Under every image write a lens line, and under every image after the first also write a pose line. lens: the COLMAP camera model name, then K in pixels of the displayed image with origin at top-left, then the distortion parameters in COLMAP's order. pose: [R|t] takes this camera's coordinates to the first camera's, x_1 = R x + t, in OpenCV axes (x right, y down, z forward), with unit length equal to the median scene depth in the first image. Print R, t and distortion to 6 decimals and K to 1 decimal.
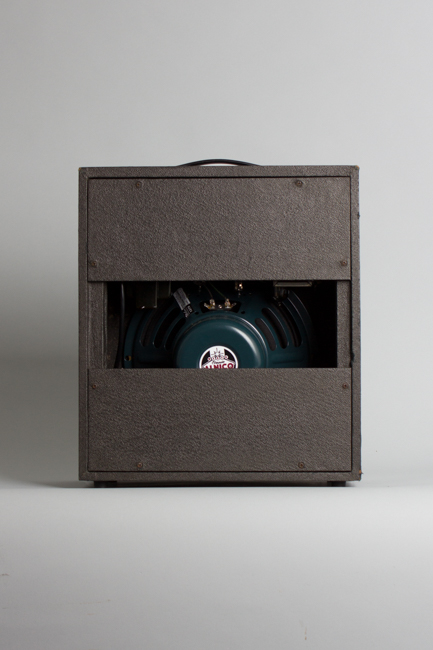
lens RADIAL K [[1044.4, 0, 215.3], [0, 1044.4, 325.0], [0, 0, 1]] dist [-0.038176, 0.000000]
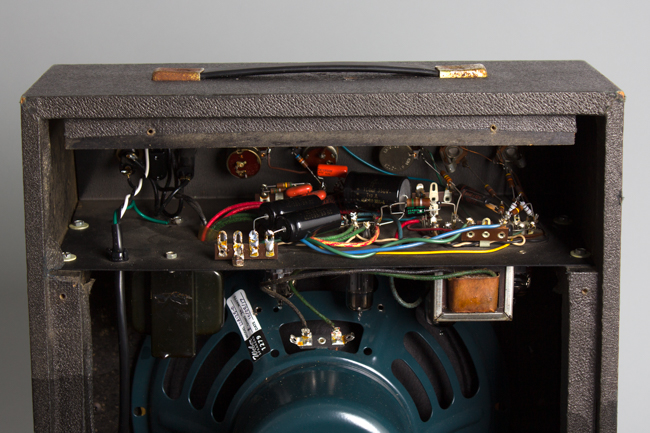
lens RADIAL K [[1411.3, 0, 324.7], [0, 1411.3, 216.5], [0, 0, 1]] dist [0.026143, 0.000000]
pose [[0.999042, -0.011943, 0.042089, -0.021735], [0.004809, 0.986166, 0.165689, -0.187864], [-0.043485, -0.165328, 0.985279, 0.345502]]
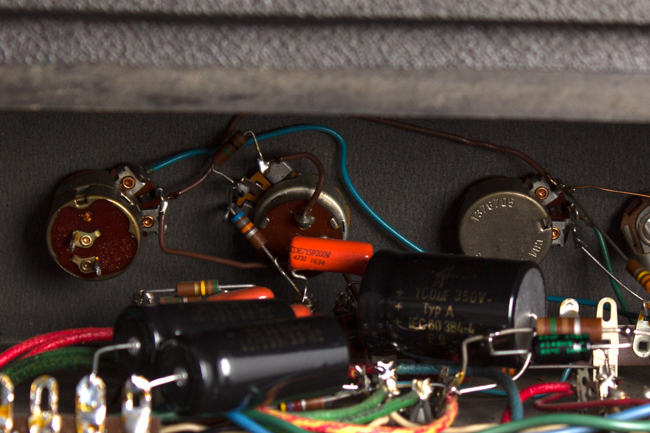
lens RADIAL K [[2536.2, 0, 327.1], [0, 2536.2, 216.4], [0, 0, 1]] dist [0.076776, 0.000000]
pose [[0.999251, 0.020237, 0.032969, -0.004581], [-0.020840, 0.999620, 0.018027, -0.111006], [-0.032591, -0.018701, 0.999294, 0.574430]]
